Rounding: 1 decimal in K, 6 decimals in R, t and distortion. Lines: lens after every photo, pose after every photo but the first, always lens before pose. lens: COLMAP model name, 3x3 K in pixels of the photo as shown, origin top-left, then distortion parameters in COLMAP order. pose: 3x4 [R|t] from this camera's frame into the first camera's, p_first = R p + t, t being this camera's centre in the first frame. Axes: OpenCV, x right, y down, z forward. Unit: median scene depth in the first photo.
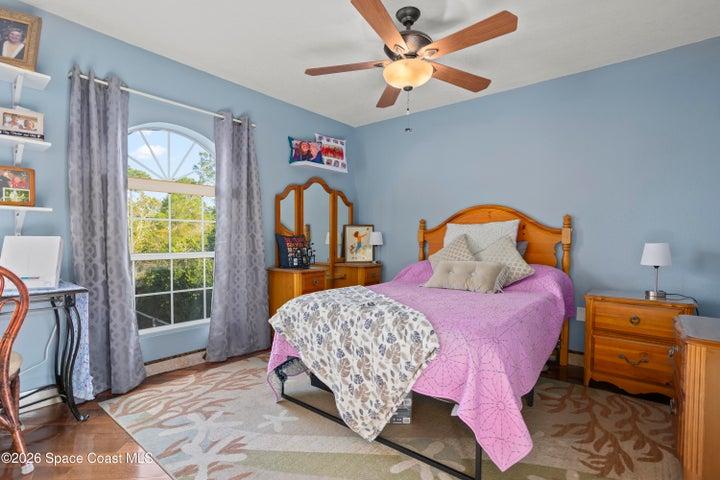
lens RADIAL K [[350.8, 0, 359.9], [0, 350.8, 241.9], [0, 0, 1]] dist [-0.002952, -0.000015]
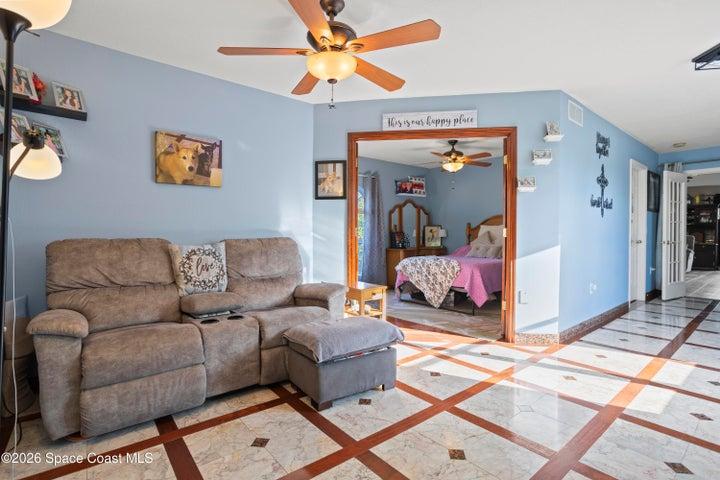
lens RADIAL K [[350.8, 0, 367.8], [0, 350.8, 237.1], [0, 0, 1]] dist [-0.002952, -0.000015]
pose [[0.983058, -0.003051, -0.183269, -0.000583], [0.003595, 0.999990, 0.002634, 0.004219], [0.183259, -0.003248, 0.983059, -0.915166]]
